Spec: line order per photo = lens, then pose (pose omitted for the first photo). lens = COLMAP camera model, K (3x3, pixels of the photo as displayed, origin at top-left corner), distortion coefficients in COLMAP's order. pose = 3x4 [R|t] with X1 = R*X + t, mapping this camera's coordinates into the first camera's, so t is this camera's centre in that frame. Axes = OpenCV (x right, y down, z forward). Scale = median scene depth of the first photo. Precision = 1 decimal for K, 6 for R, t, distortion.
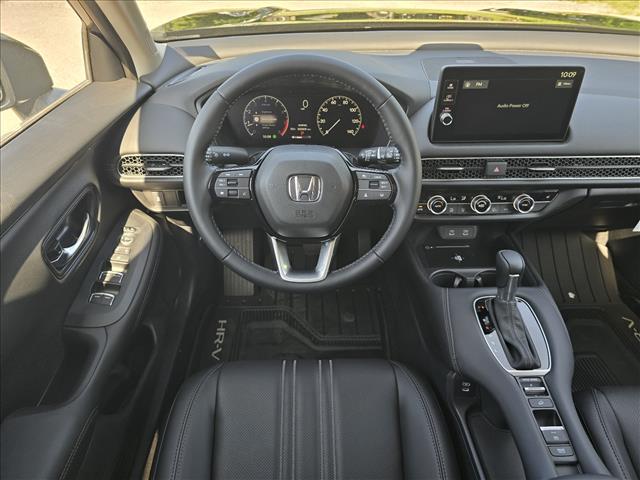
lens RADIAL K [[435.8, 0, 323.4], [0, 435.8, 238.9], [0, 0, 1]] dist [0.060299, -0.072605]
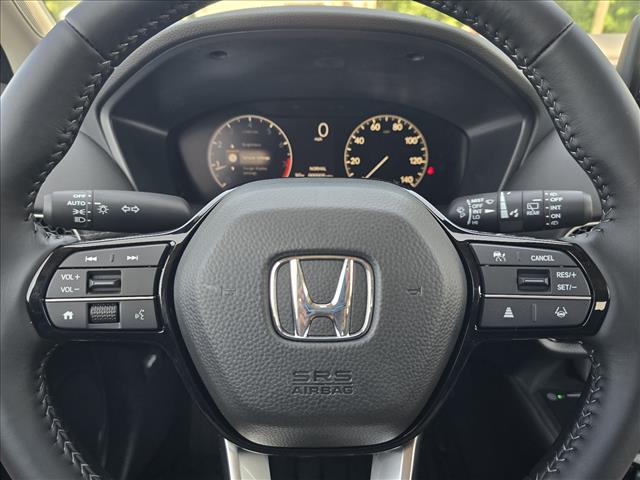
lens RADIAL K [[435.8, 0, 323.4], [0, 435.8, 238.9], [0, 0, 1]] dist [0.060299, -0.072605]
pose [[0.999453, -0.002359, -0.032977, -0.027440], [-0.004293, 0.979745, -0.200201, -0.079845], [0.032781, 0.200234, 0.979200, 0.581469]]
